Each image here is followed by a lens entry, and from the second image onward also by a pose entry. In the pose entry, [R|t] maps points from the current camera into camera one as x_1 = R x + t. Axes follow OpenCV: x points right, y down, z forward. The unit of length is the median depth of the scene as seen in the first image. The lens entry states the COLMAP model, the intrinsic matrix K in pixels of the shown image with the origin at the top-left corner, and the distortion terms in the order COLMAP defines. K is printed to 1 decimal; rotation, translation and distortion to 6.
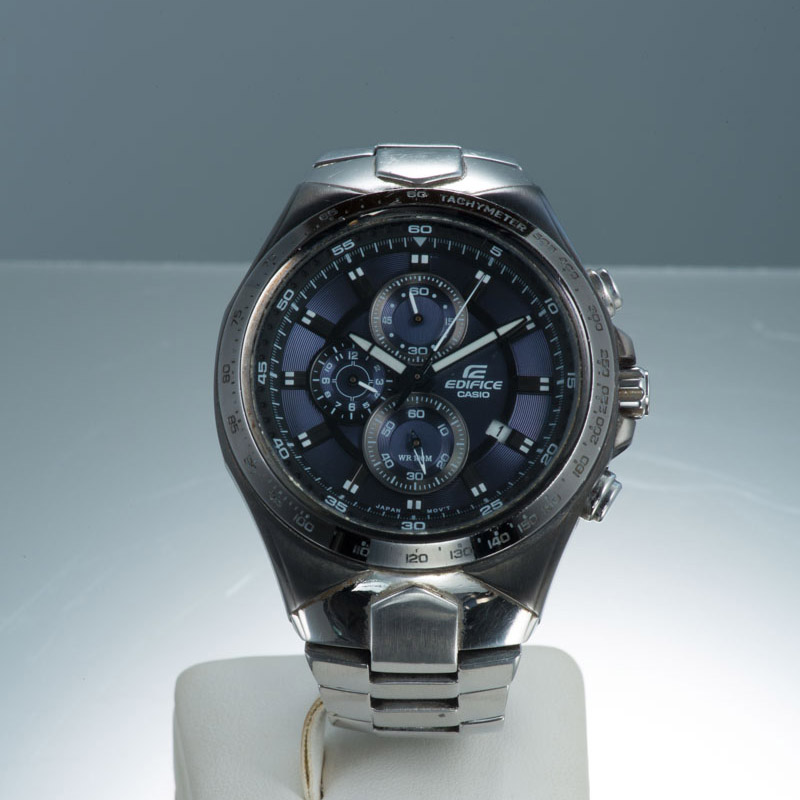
lens RADIAL K [[4136.0, 0, 400.0], [0, 4136.0, 400.0], [0, 0, 1]] dist [0.162443, 0.872114]
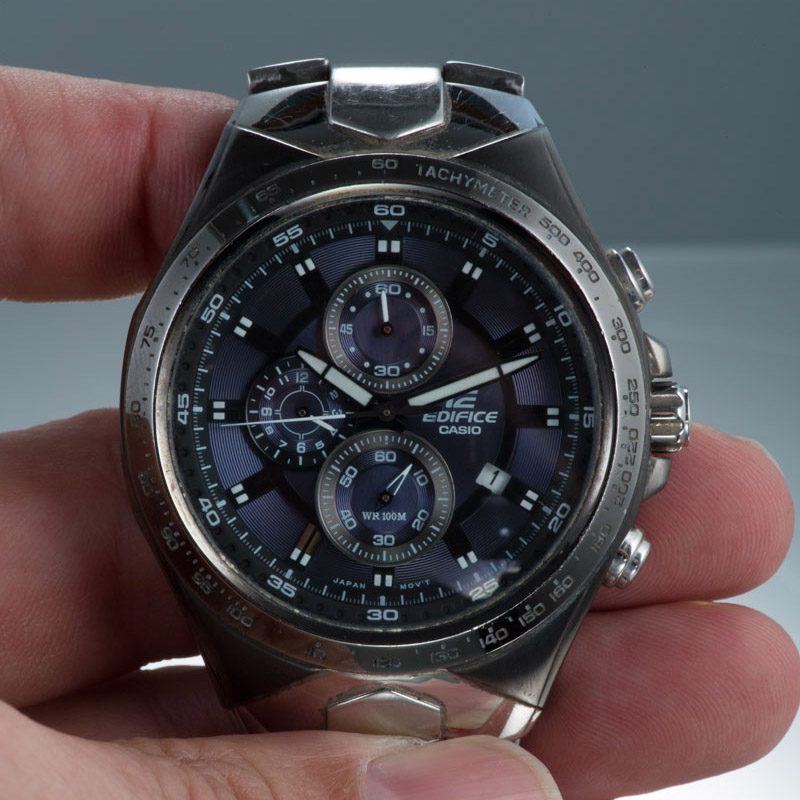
lens RADIAL K [[4136.0, 0, 400.0], [0, 4136.0, 400.0], [0, 0, 1]] dist [0.162443, 0.872114]
pose [[0.999861, -0.005636, 0.015672, -0.005282], [0.001839, 0.972603, 0.232466, -0.184343], [-0.016553, -0.232405, 0.972478, 0.258178]]
